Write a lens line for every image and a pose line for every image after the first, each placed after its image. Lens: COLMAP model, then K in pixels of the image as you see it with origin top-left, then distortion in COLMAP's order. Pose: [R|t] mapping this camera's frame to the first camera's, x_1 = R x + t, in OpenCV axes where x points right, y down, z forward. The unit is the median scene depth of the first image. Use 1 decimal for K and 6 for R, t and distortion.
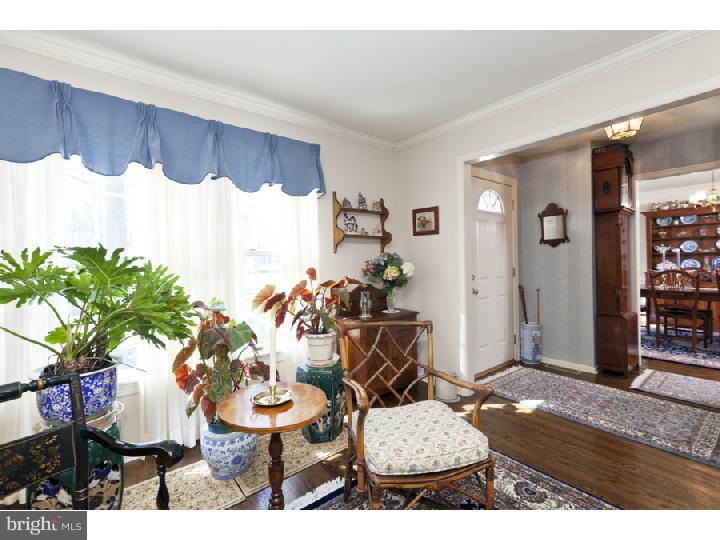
lens RADIAL K [[328.1, 0, 360.0], [0, 328.1, 270.0], [0, 0, 1]] dist [0.023756, 0.000345]
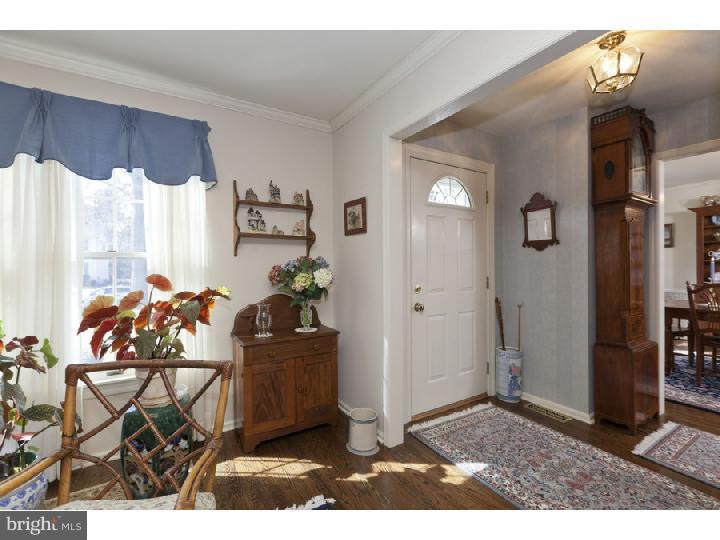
lens RADIAL K [[319.3, 0, 357.1], [0, 319.3, 273.5], [0, 0, 1]] dist [0.010469, -0.000046]
pose [[0.989580, 0.015564, -0.143140, 0.312968], [-0.015681, 0.999877, 0.000308, -0.012231], [0.143127, 0.001940, 0.989702, 0.236266]]
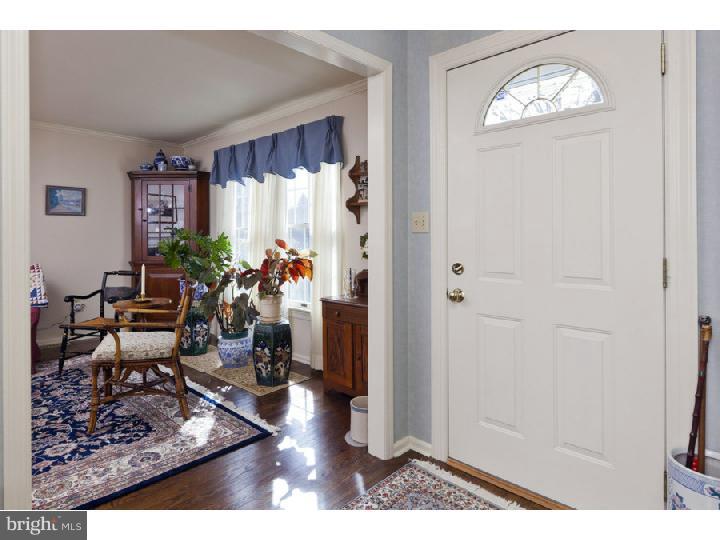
lens RADIAL K [[424.3, 0, 359.4], [0, 424.3, 234.4], [0, 0, 1]] dist [-0.000957, -0.000111]
pose [[0.118312, 0.025628, -0.992646, 0.975124], [-0.013200, 0.999619, 0.024234, -0.042818], [0.992889, 0.010236, 0.118606, 0.776813]]
